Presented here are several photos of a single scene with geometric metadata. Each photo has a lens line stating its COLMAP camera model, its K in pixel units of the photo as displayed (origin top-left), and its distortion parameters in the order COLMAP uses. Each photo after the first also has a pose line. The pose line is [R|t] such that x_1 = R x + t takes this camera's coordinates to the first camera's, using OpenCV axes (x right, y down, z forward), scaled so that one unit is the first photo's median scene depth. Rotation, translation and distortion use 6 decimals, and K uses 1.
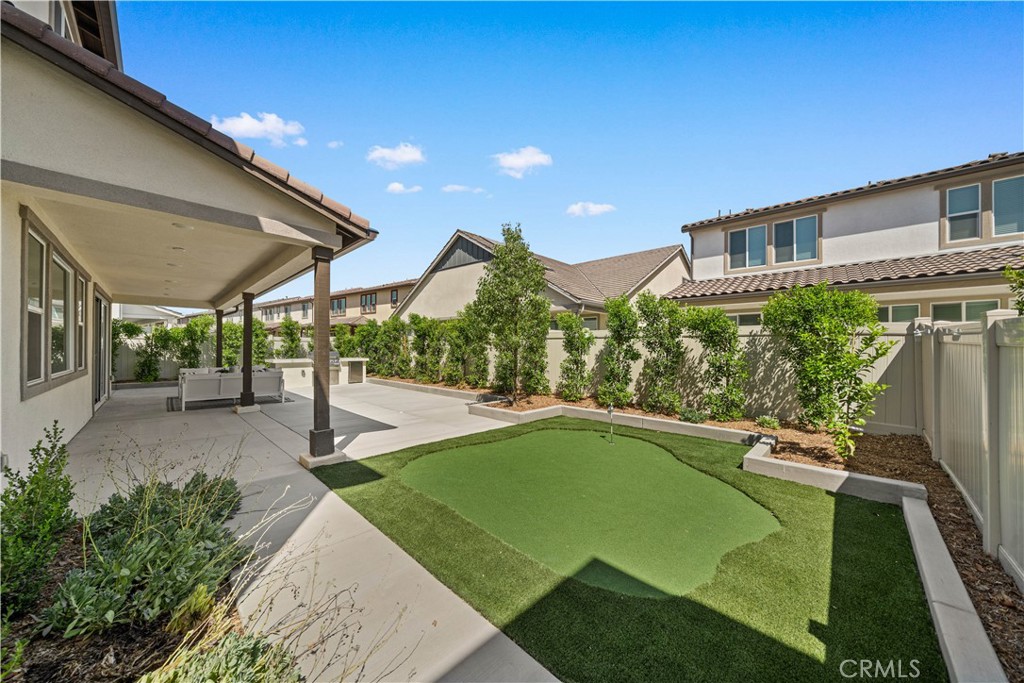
lens RADIAL K [[358.3, 0, 512.0], [0, 358.3, 341.5], [0, 0, 1]] dist [-0.011850, 0.000041]
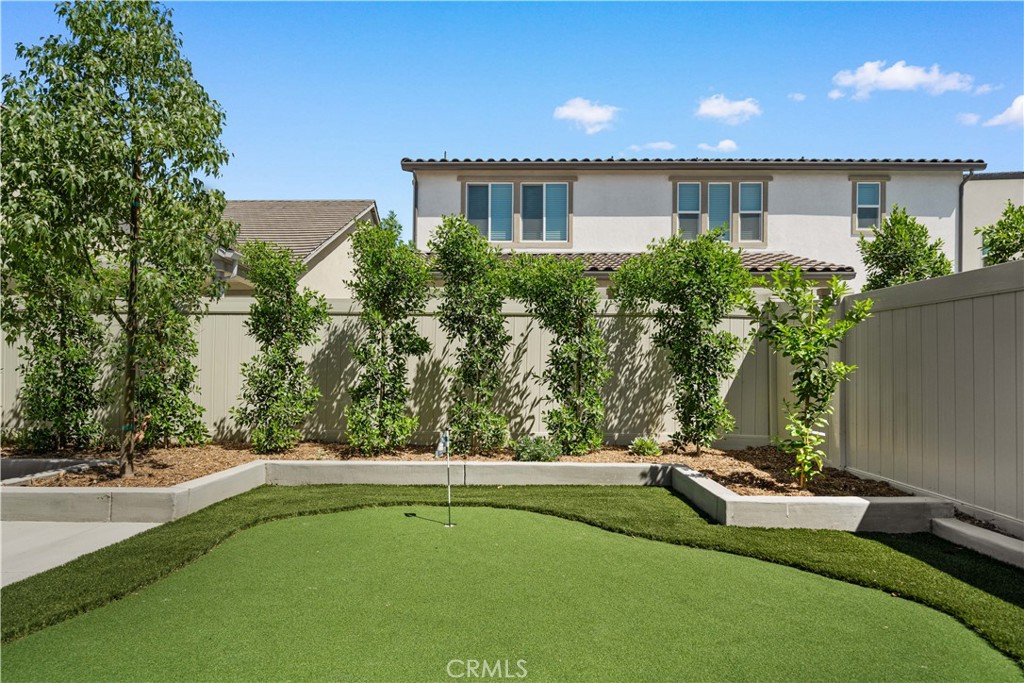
lens RADIAL K [[583.8, 0, 543.4], [0, 583.8, 363.5], [0, 0, 1]] dist [0.002578, 0.000089]
pose [[0.732377, 0.002149, 0.680896, -0.040274], [-0.009508, 0.999930, 0.007071, 0.027058], [-0.680833, -0.011652, 0.732346, 0.132756]]
